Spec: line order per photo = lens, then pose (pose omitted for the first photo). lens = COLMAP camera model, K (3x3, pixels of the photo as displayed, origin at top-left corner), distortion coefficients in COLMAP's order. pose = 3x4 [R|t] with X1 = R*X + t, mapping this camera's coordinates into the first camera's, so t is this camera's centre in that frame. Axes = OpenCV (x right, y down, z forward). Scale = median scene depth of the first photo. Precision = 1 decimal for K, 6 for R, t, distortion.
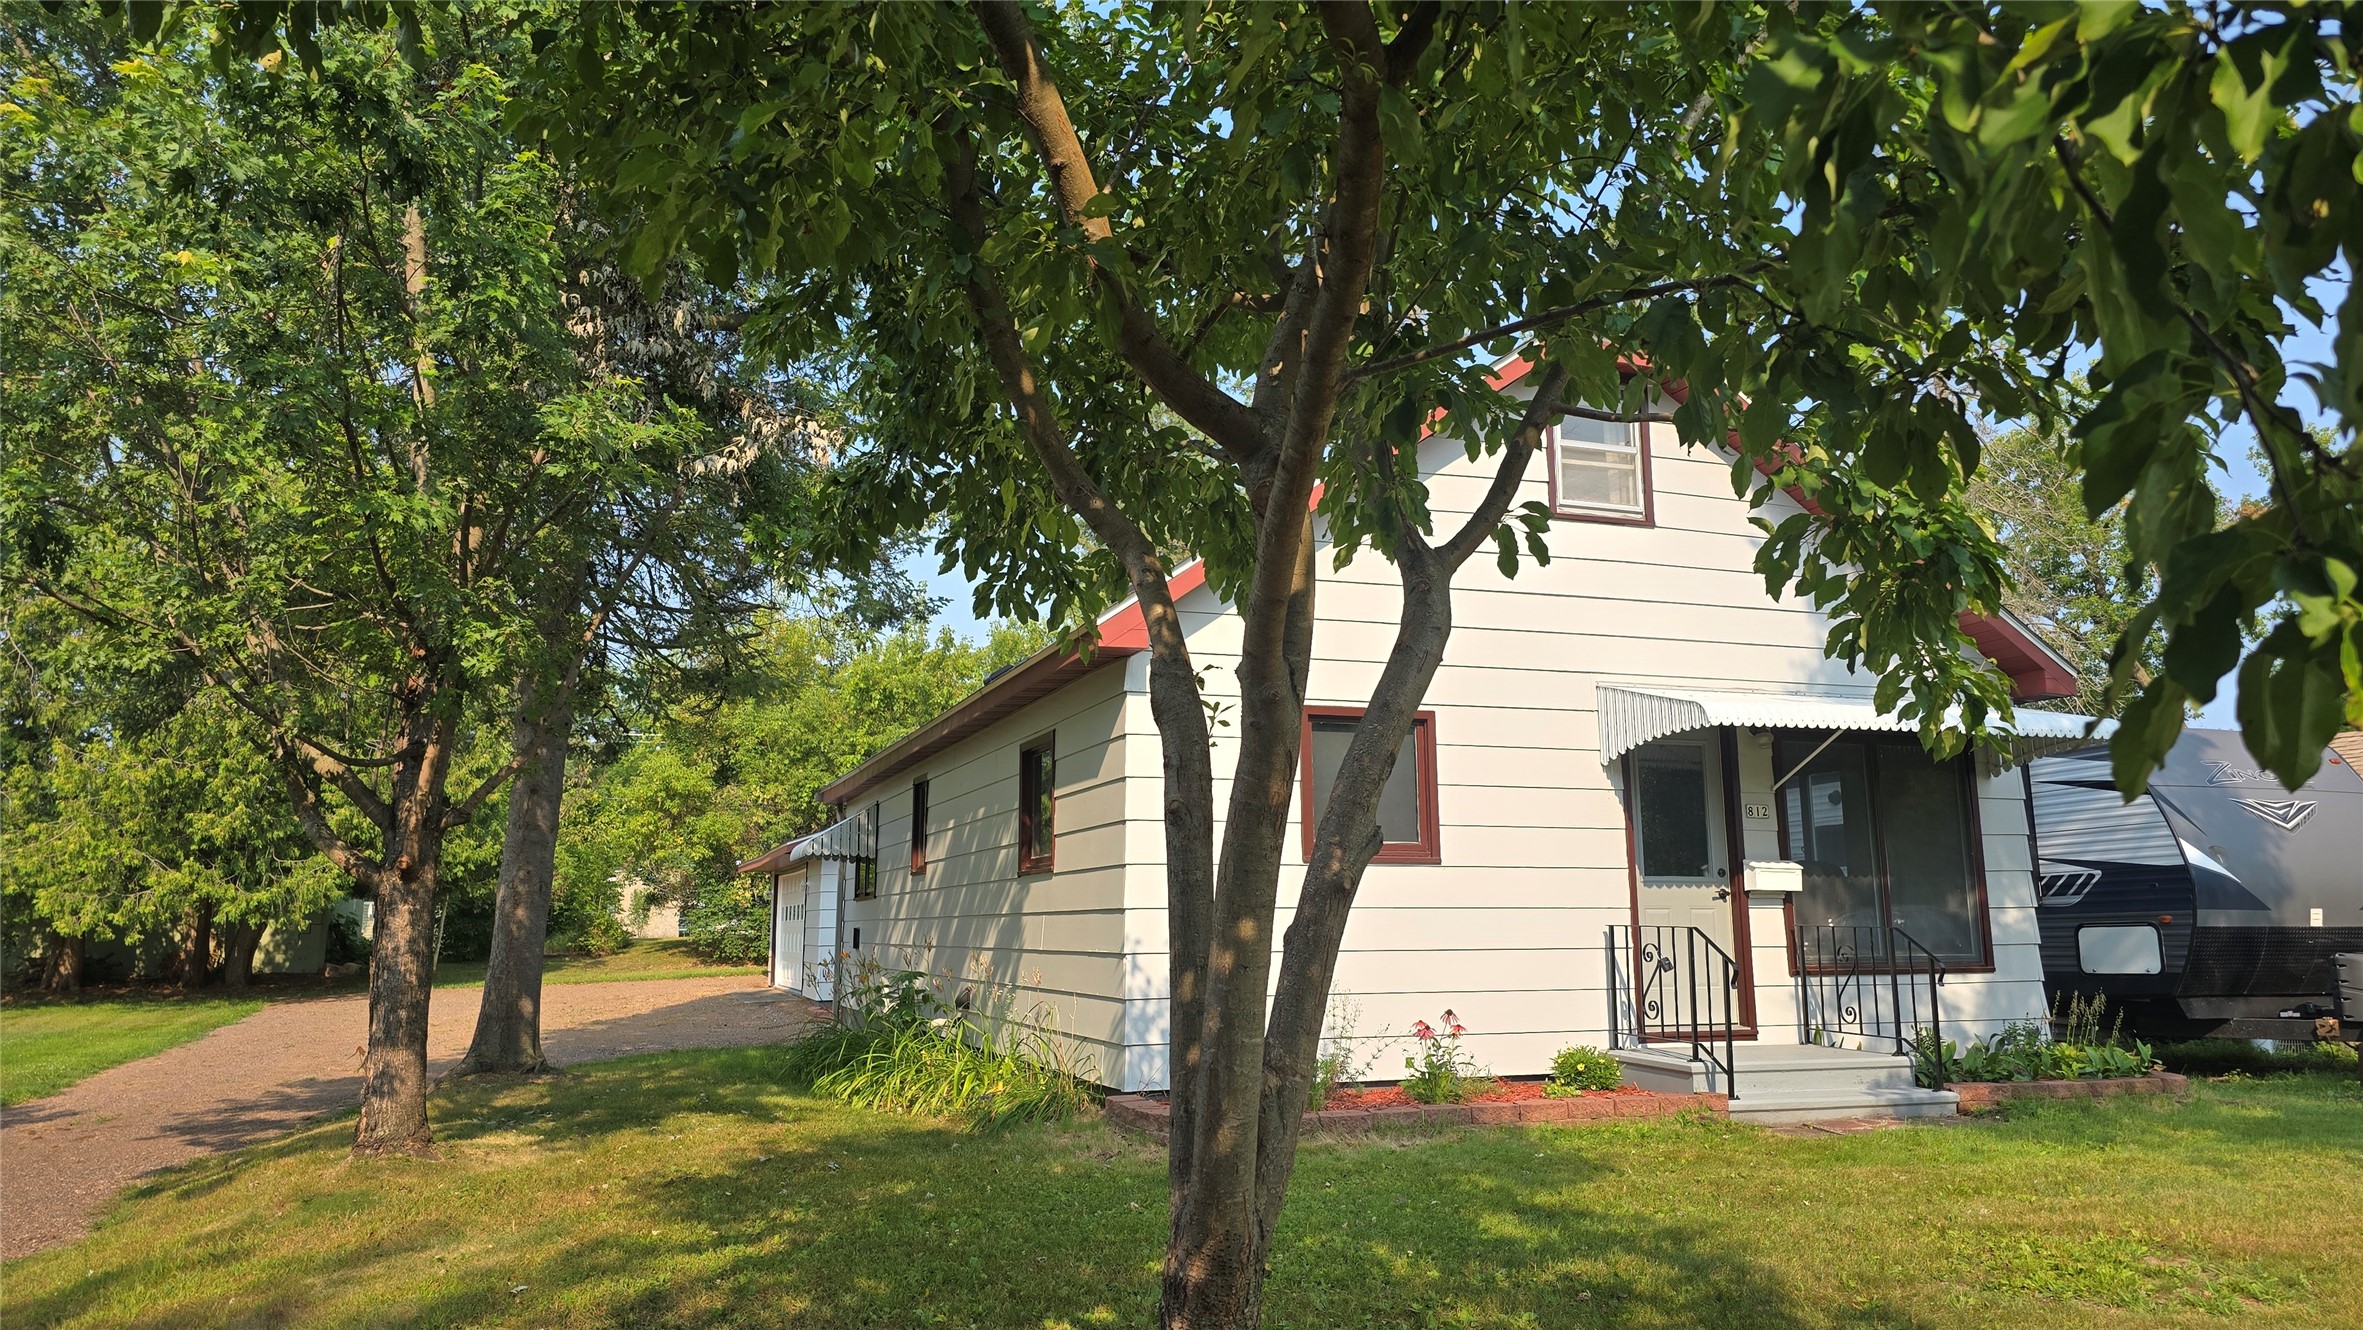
lens RADIAL K [[1599.2, 0, 1195.9], [0, 1599.2, 650.8], [0, 0, 1]] dist [0.057489, -0.049658]
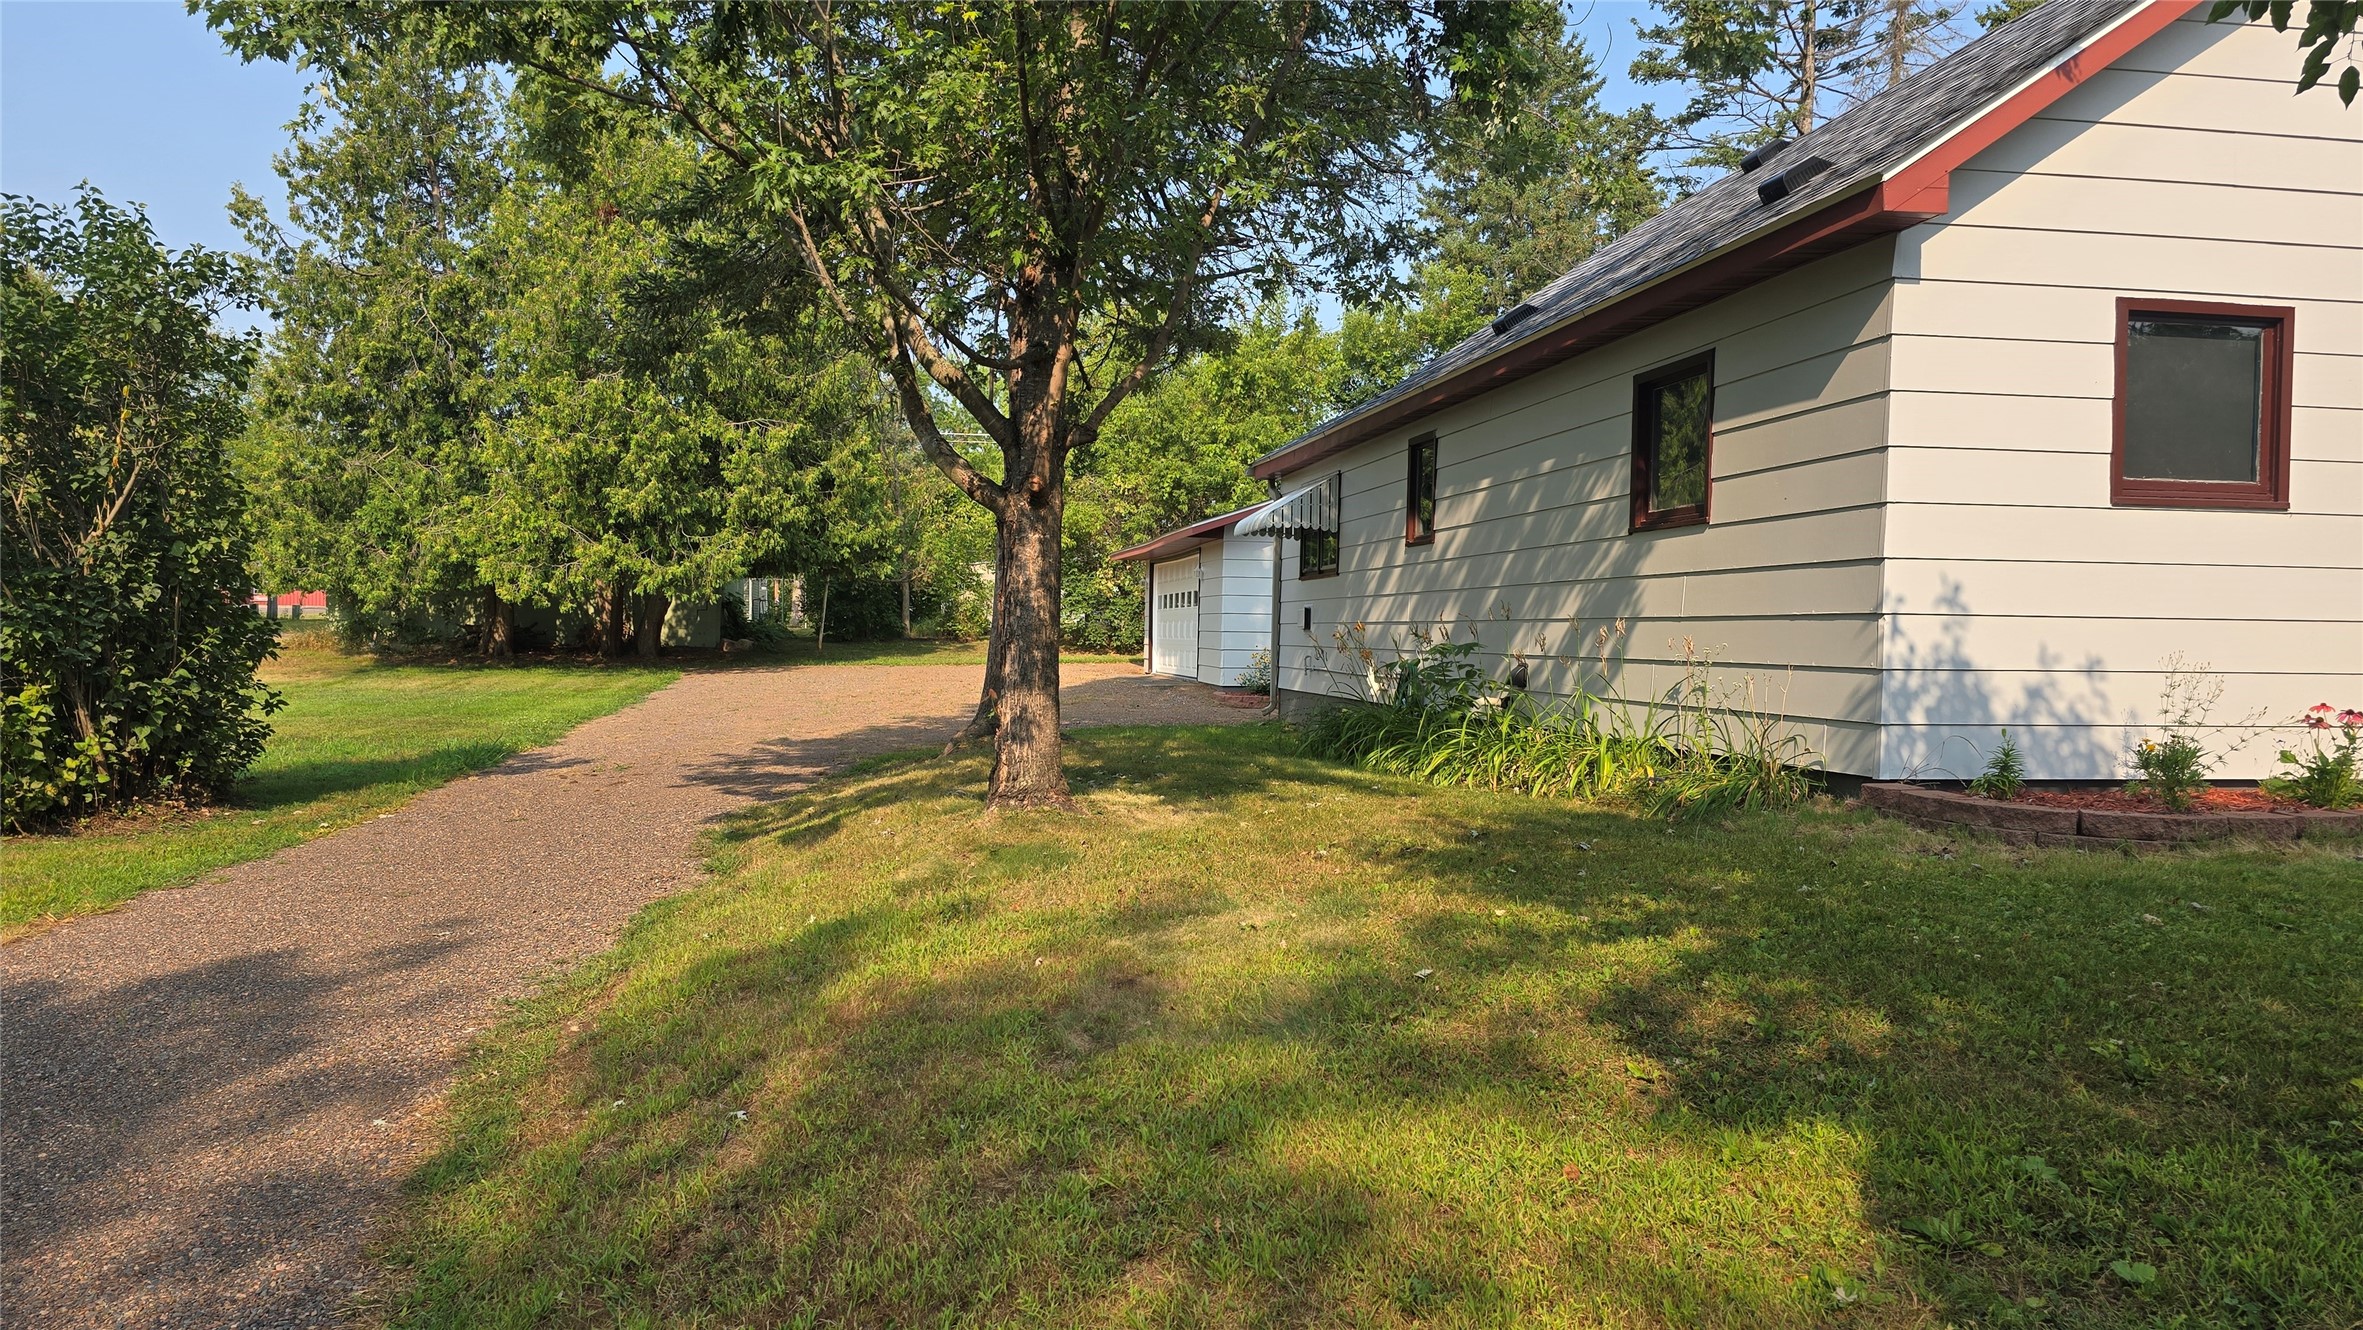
lens RADIAL K [[1599.2, 0, 1186.4], [0, 1599.2, 662.7], [0, 0, 1]] dist [0.057489, -0.049658]
pose [[0.985740, 0.028568, -0.165831, -0.085829], [0.002504, 0.982885, 0.184204, 0.021913], [0.168255, -0.181992, 0.968798, 0.053826]]
